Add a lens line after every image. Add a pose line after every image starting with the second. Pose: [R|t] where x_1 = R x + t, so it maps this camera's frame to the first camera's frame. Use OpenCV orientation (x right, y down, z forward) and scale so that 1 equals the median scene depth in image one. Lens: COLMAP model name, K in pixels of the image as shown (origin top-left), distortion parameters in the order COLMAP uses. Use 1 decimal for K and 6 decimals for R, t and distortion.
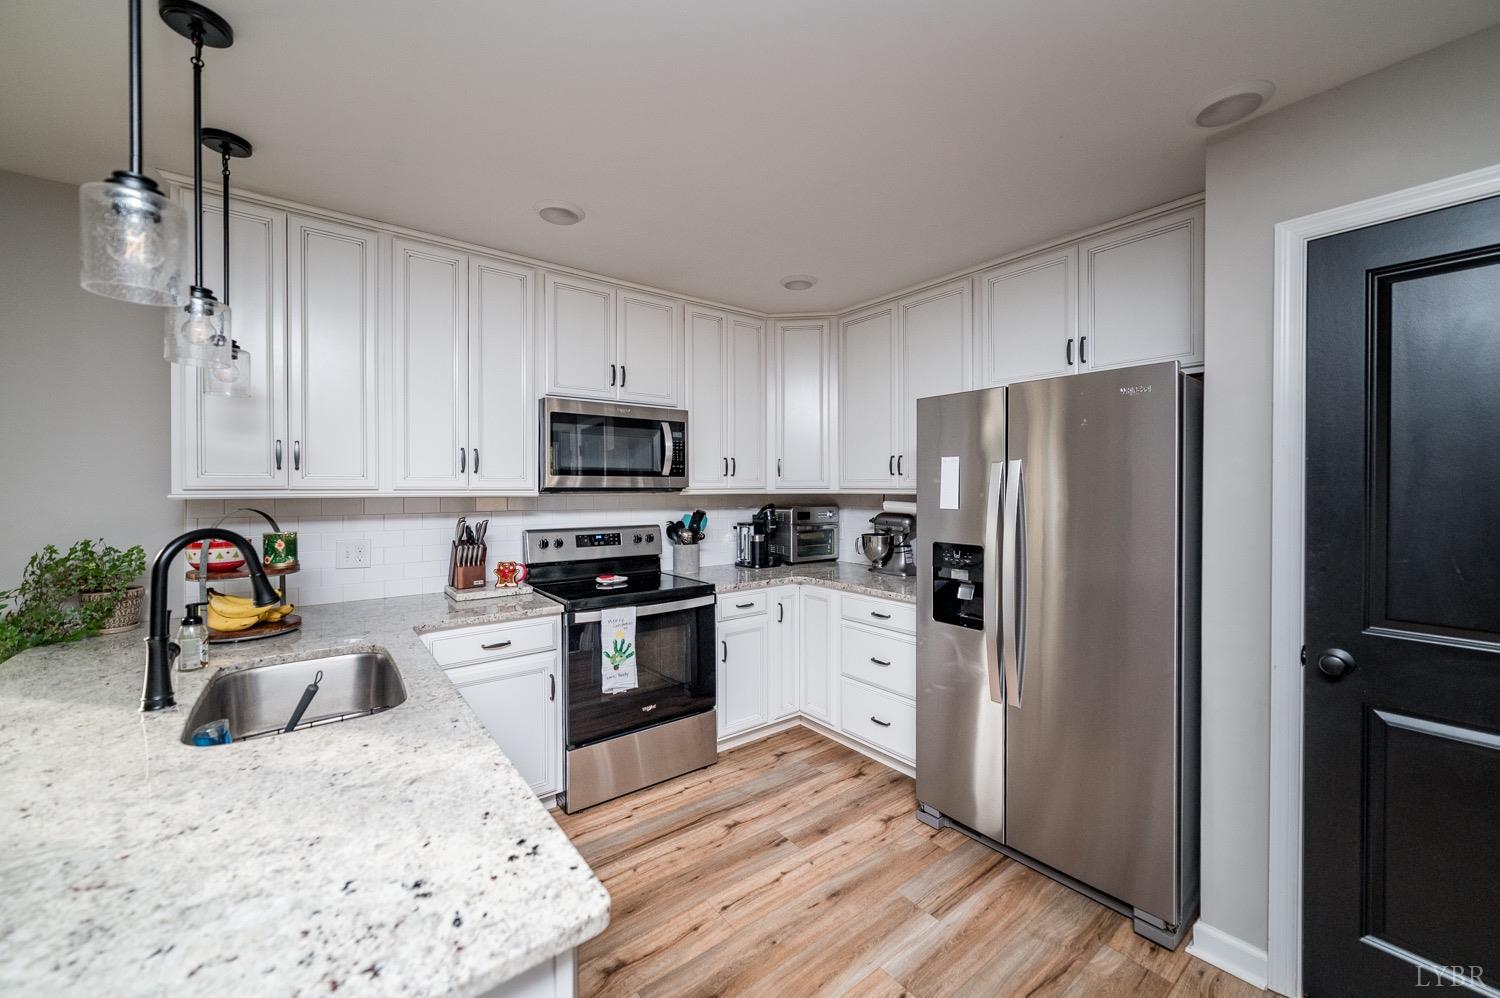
lens RADIAL K [[574.4, 0, 750.0], [0, 574.4, 499.0], [0, 0, 1]] dist [-0.000541, -0.000028]
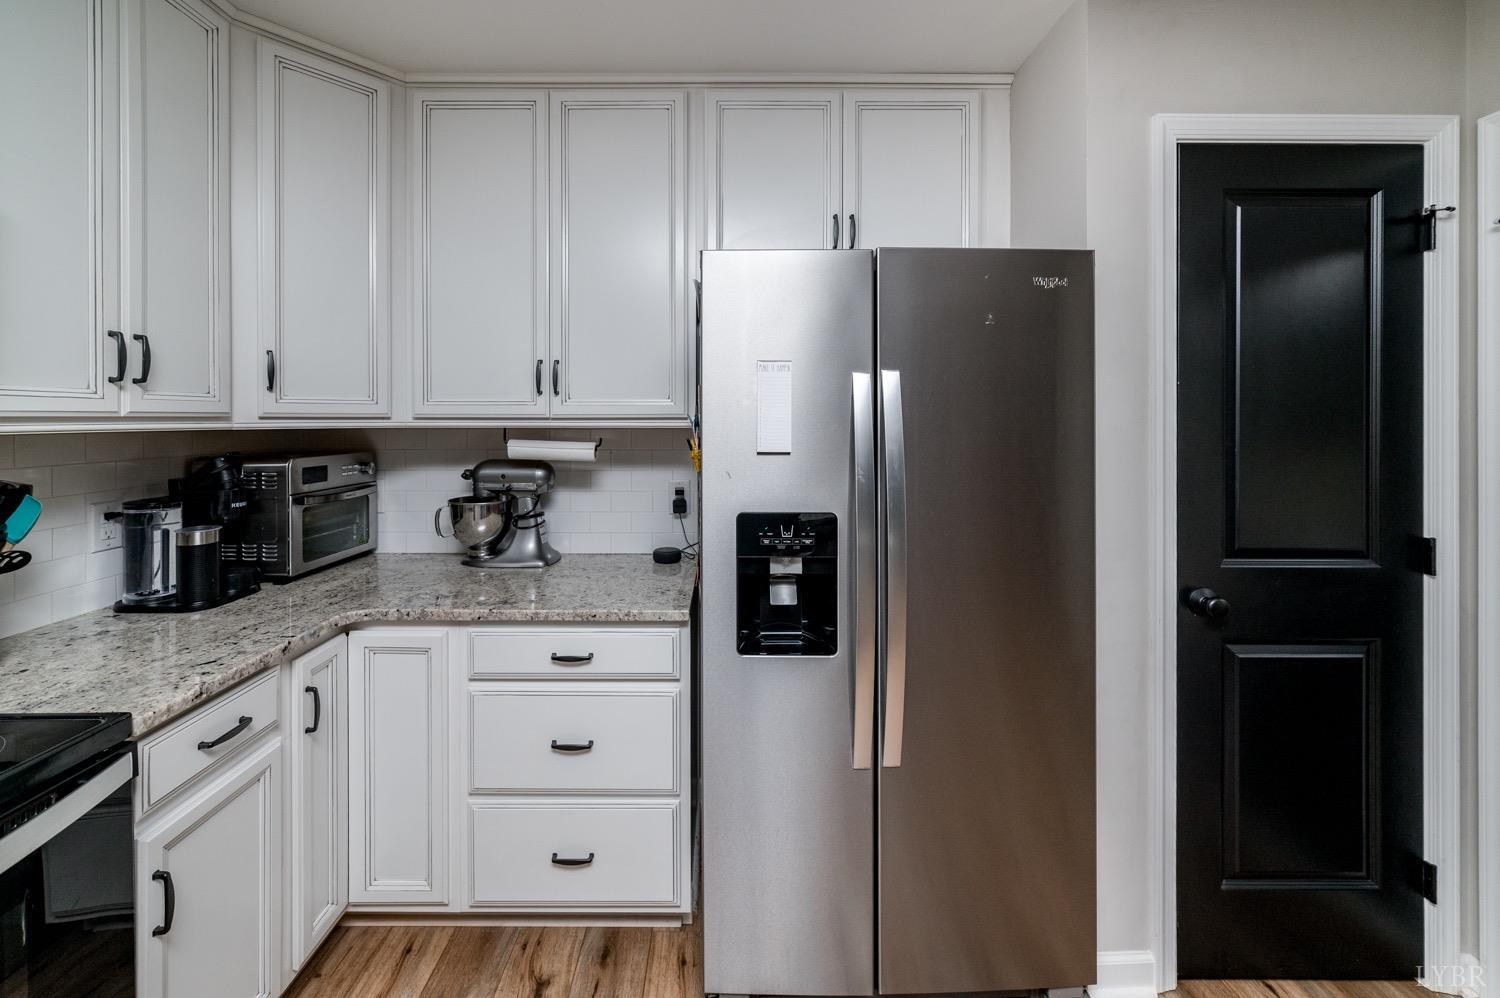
lens RADIAL K [[608.5, 0, 721.3], [0, 608.5, 423.5], [0, 0, 1]] dist [-0.000801, 0.000167]
pose [[0.615882, -0.004658, 0.787825, -0.127246], [0.013583, 0.999897, -0.004707, -0.007996], [-0.787721, 0.013600, 0.615881, 0.538127]]
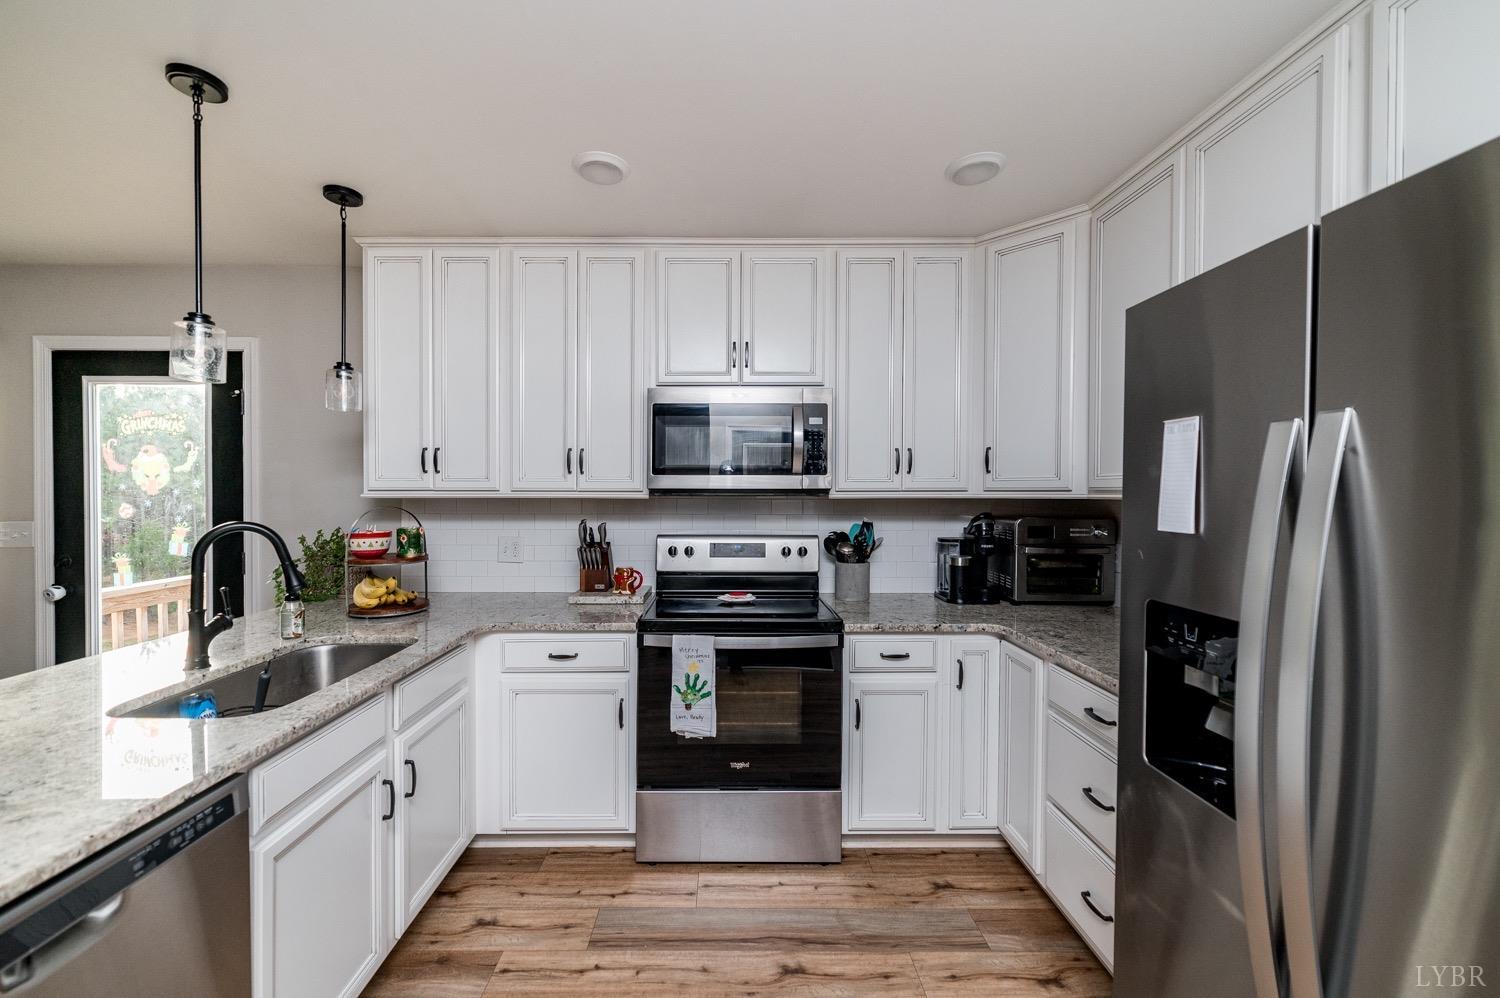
lens RADIAL K [[576.2, 0, 731.6], [0, 576.2, 507.5], [0, 0, 1]] dist [-0.000744, 0.000126]
pose [[0.792414, 0.017261, -0.609739, 0.277931], [-0.013004, 0.999850, 0.011405, -0.002469], [0.609845, -0.001108, 0.792520, 0.337242]]
